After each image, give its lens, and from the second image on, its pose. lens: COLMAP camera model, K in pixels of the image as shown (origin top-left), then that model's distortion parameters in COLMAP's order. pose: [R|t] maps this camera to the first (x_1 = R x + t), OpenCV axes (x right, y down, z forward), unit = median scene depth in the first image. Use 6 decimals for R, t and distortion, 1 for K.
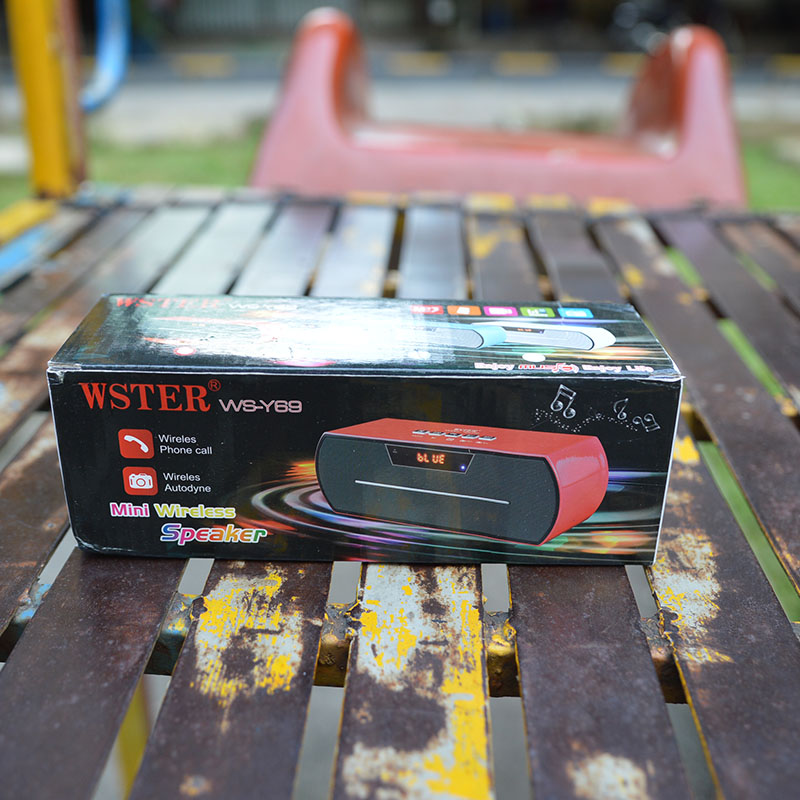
lens RADIAL K [[952.6, 0, 398.8], [0, 952.6, 400.8], [0, 0, 1]] dist [-0.076269, 0.000000]
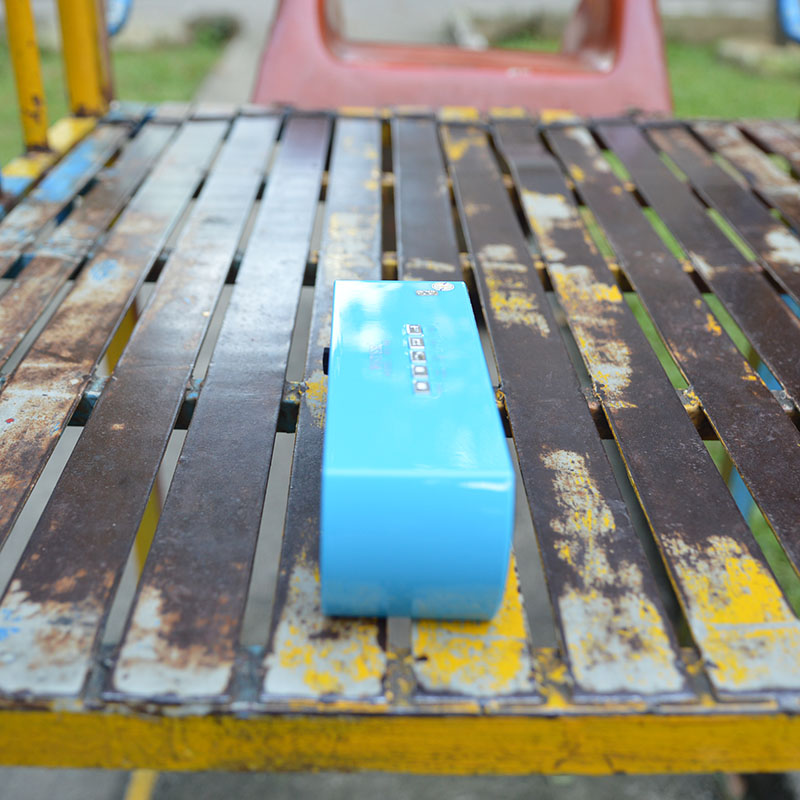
lens RADIAL K [[952.6, 0, 396.1], [0, 952.6, 399.0], [0, 0, 1]] dist [-0.076269, 0.000000]
pose [[0.998439, -0.027316, 0.048719, -0.067913], [0.022538, 0.995119, 0.096070, 0.044530], [-0.051106, -0.094822, 0.994182, -0.291702]]
